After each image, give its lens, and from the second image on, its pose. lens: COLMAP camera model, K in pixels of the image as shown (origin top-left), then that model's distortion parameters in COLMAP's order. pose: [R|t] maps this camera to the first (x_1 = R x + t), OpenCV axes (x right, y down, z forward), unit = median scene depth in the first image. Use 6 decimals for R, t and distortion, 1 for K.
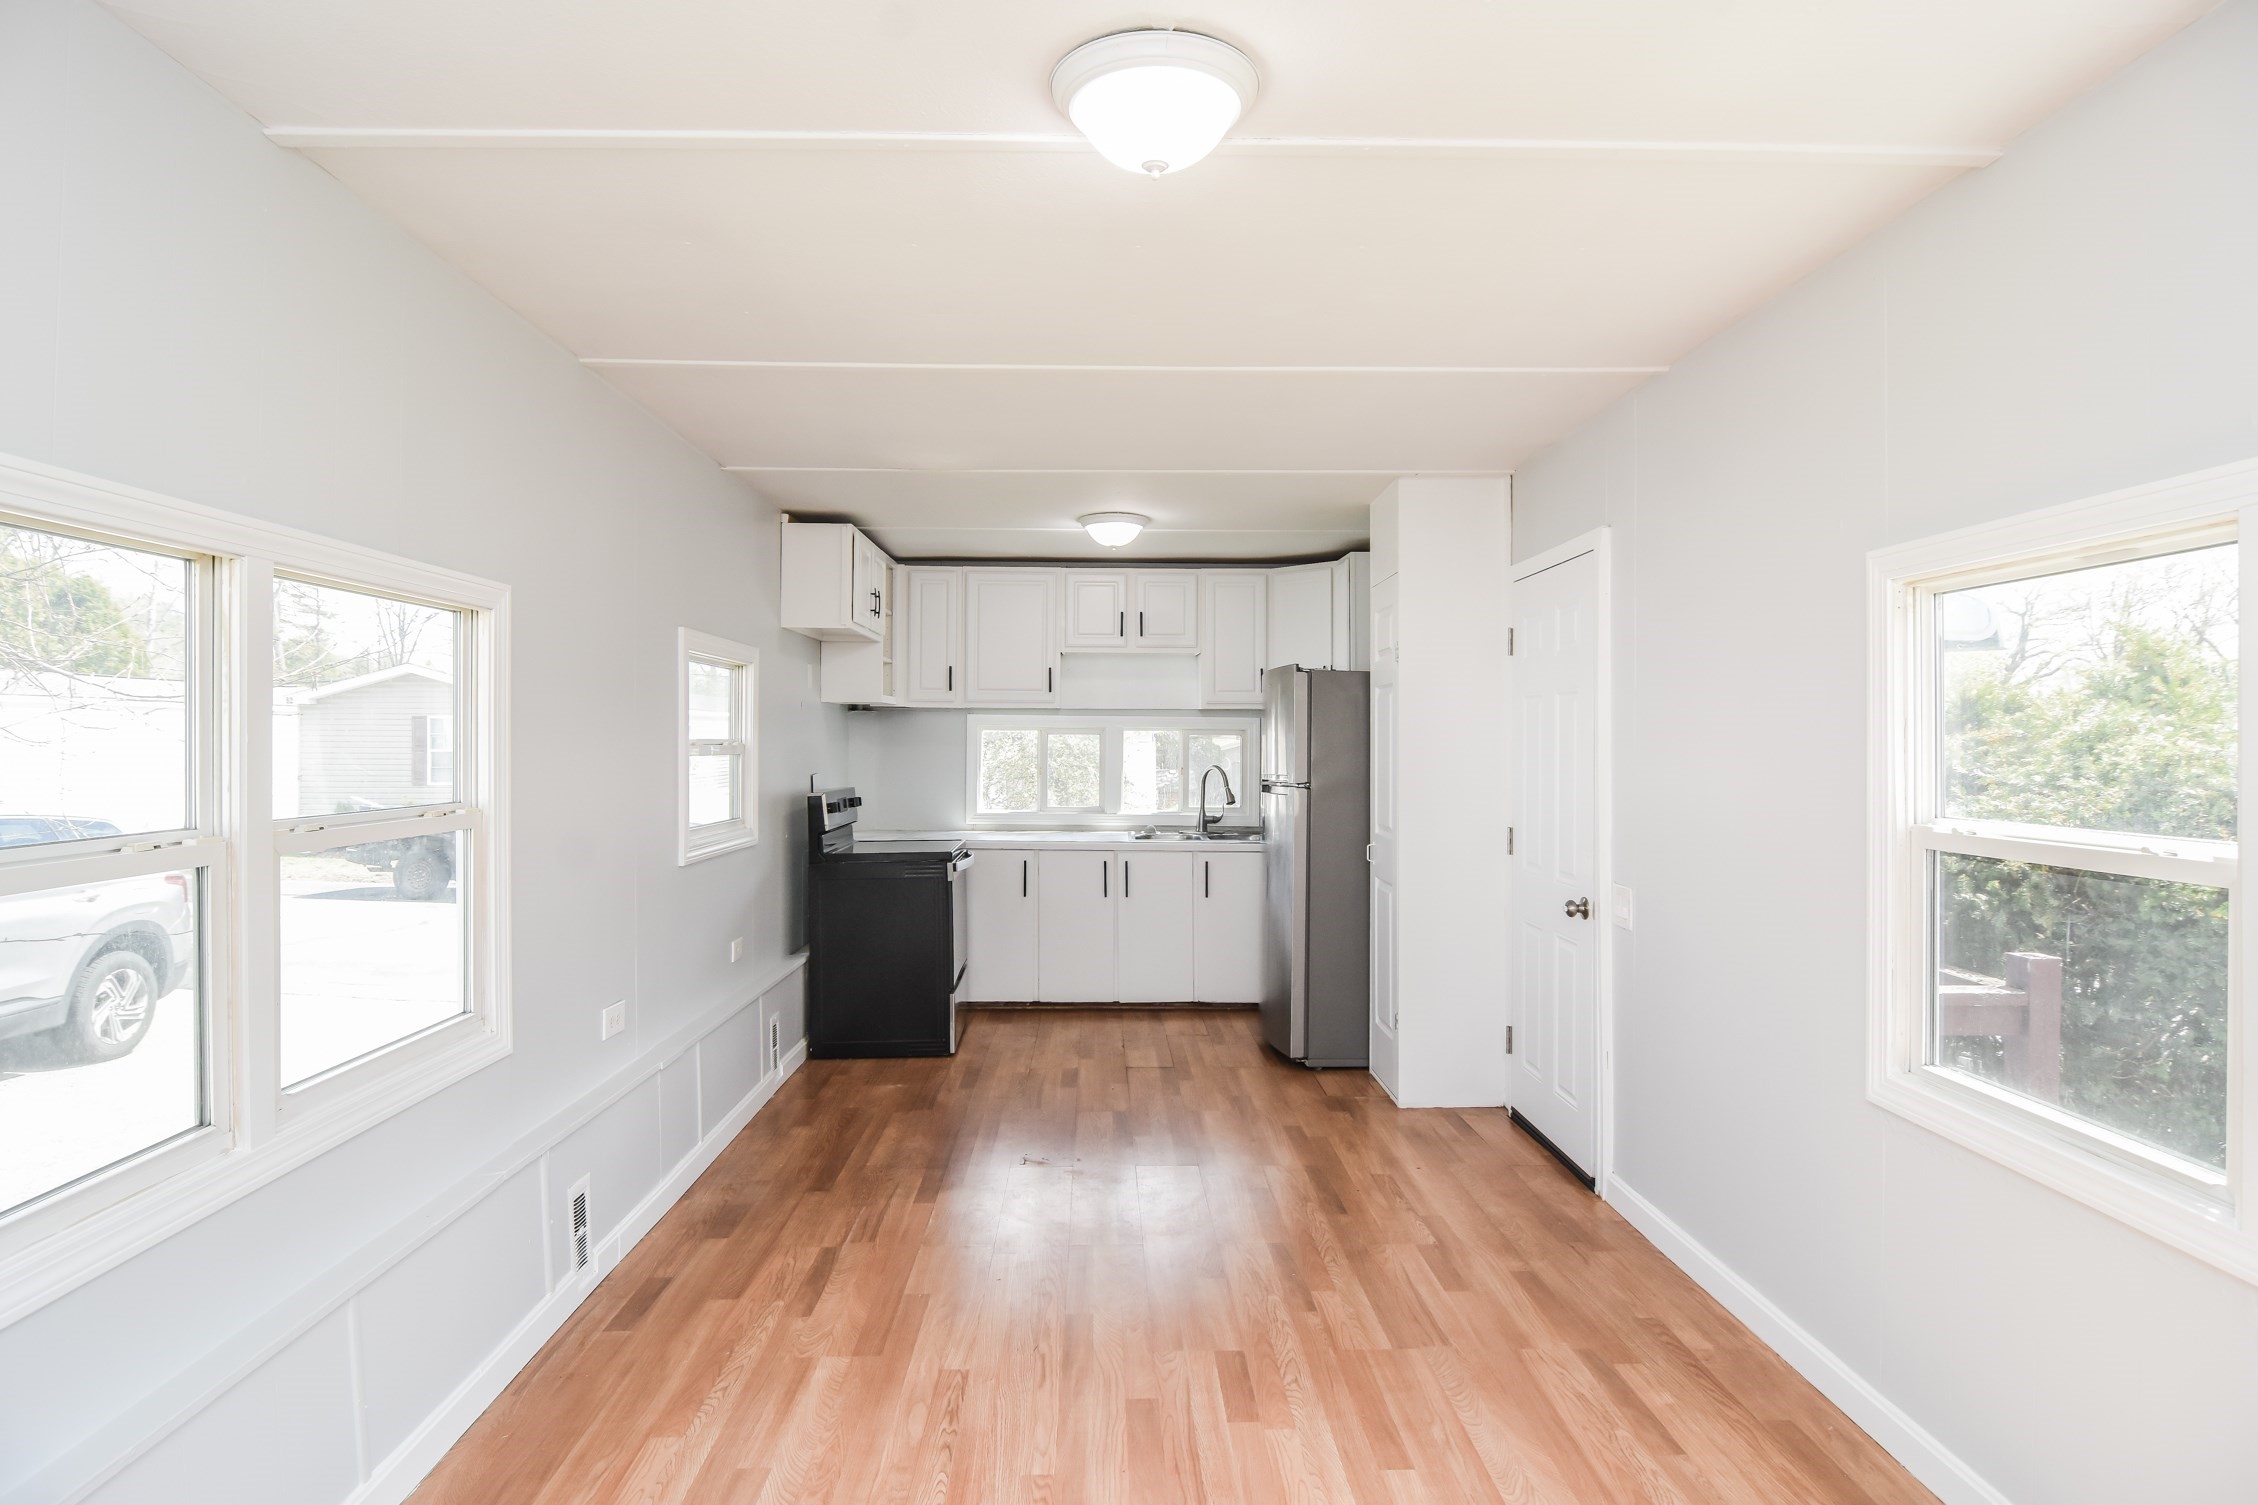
lens RADIAL K [[1206.9, 0, 1131.5], [0, 1206.9, 742.6], [0, 0, 1]] dist [-0.008420, -0.010716]
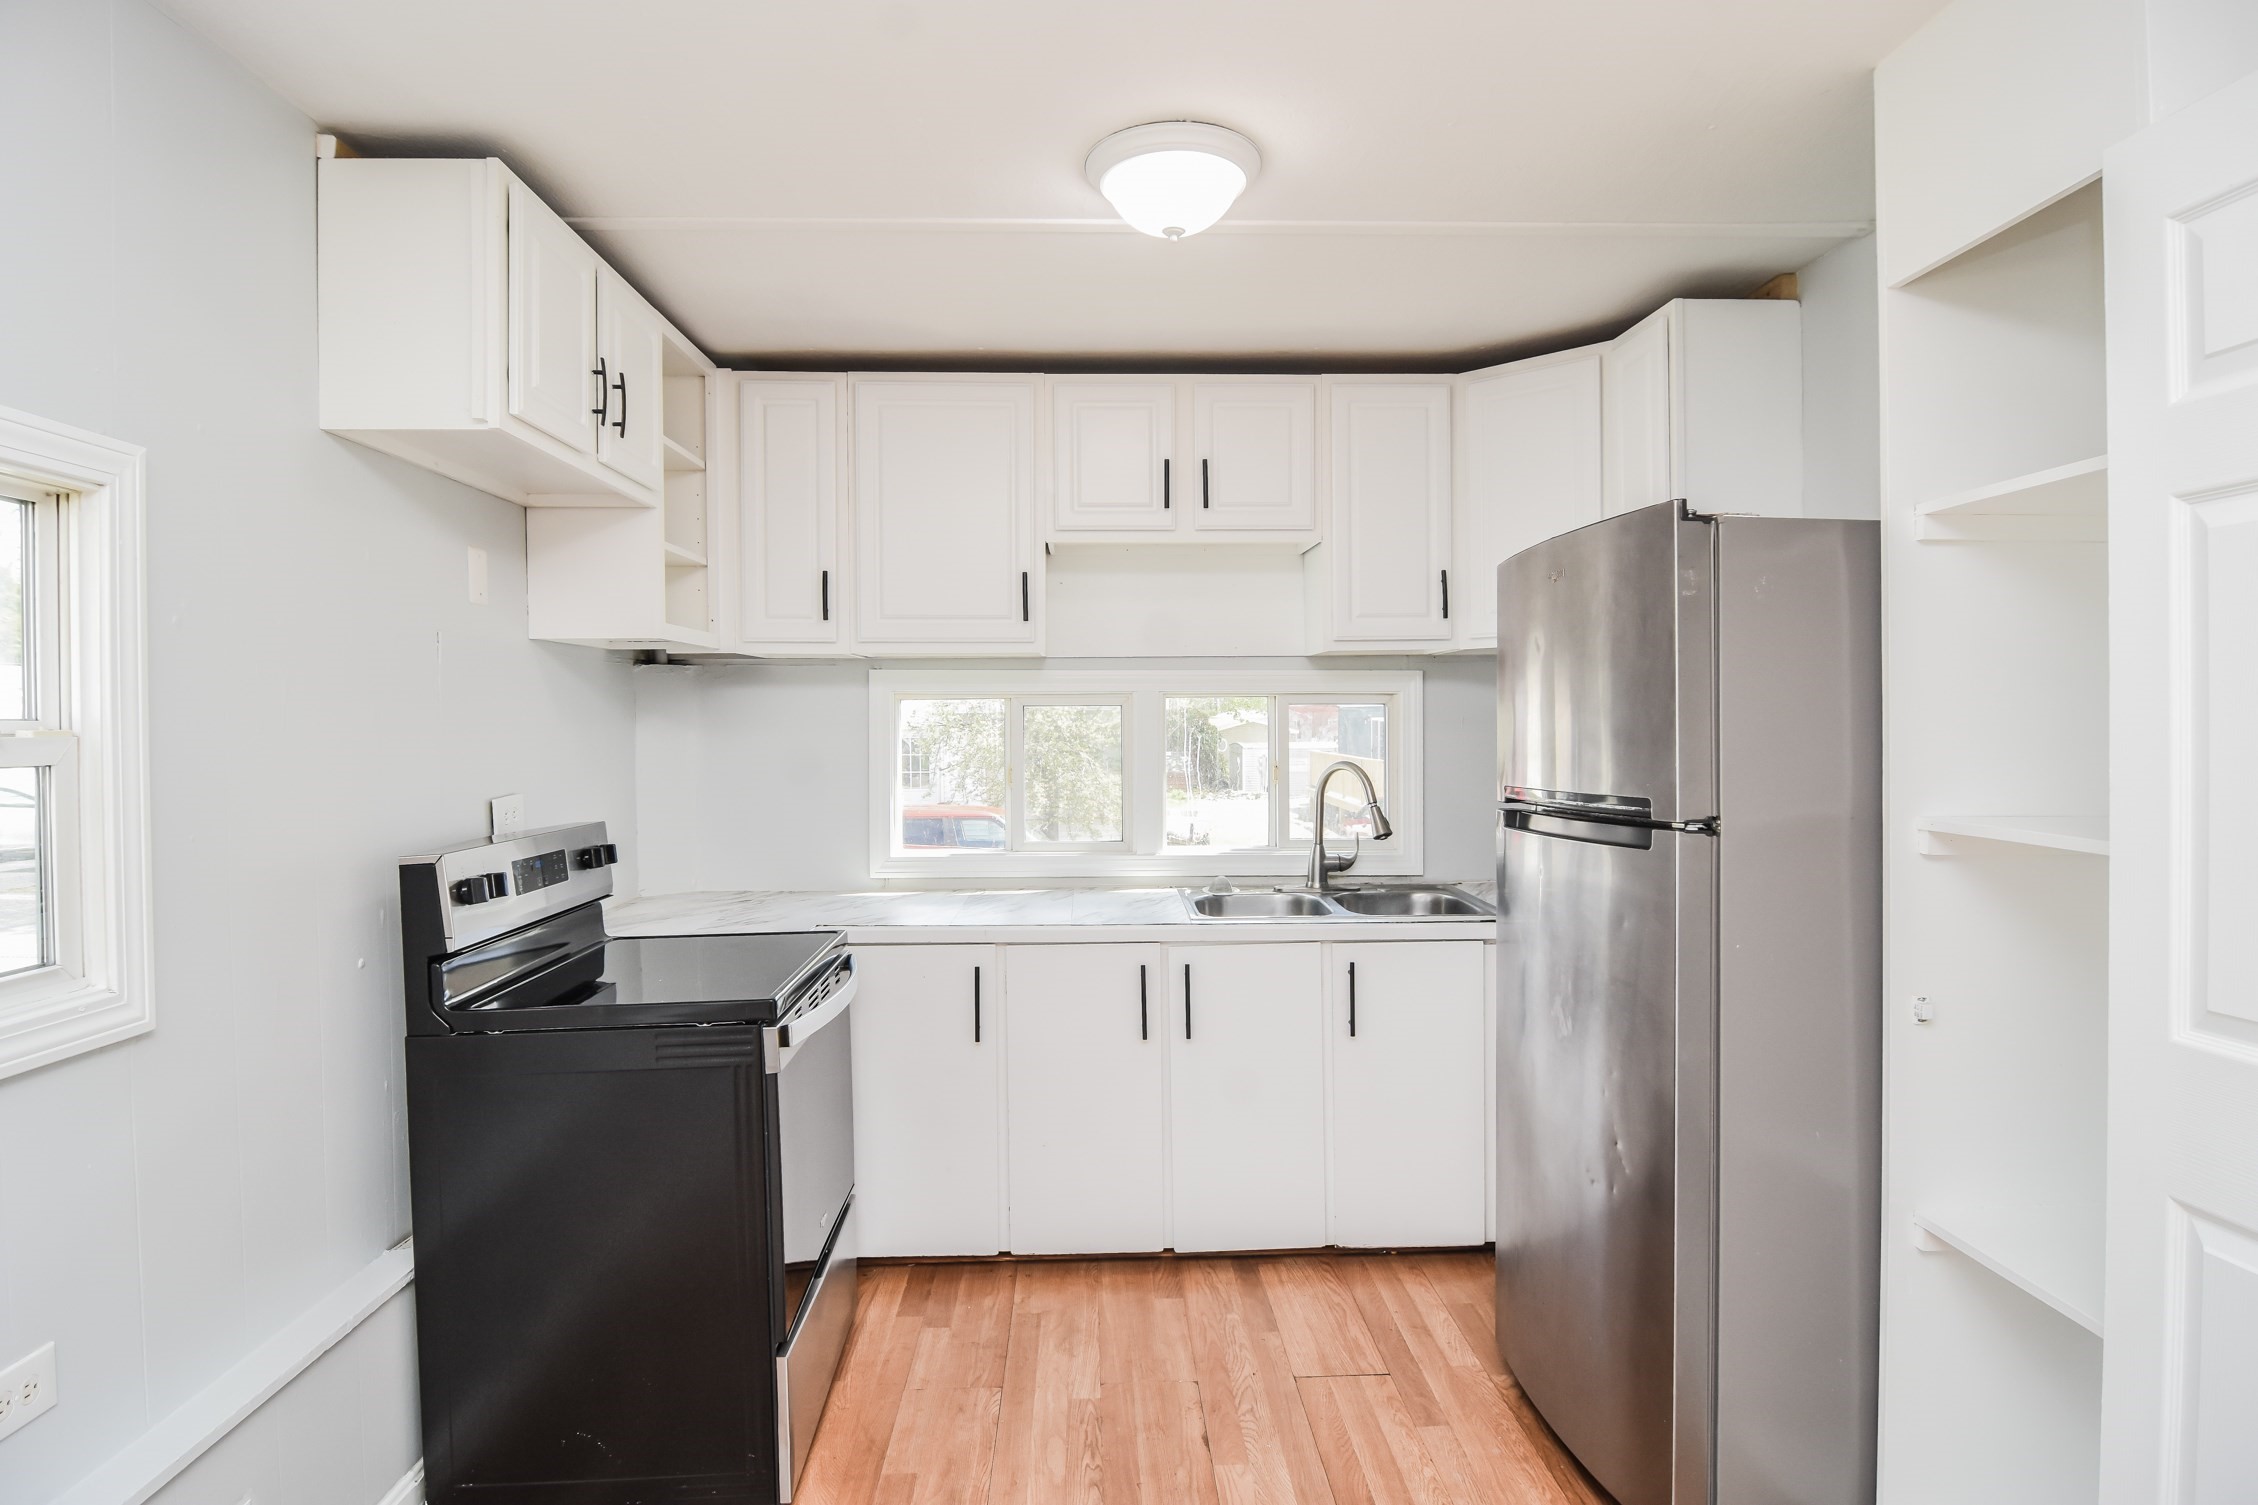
lens RADIAL K [[1206.9, 0, 1129.1], [0, 1206.9, 744.6], [0, 0, 1]] dist [-0.008420, -0.010716]
pose [[0.999894, -0.011914, 0.008359, -0.035813], [0.011767, 0.999779, 0.017440, 0.001683], [-0.008565, -0.017339, 0.999813, 0.611693]]
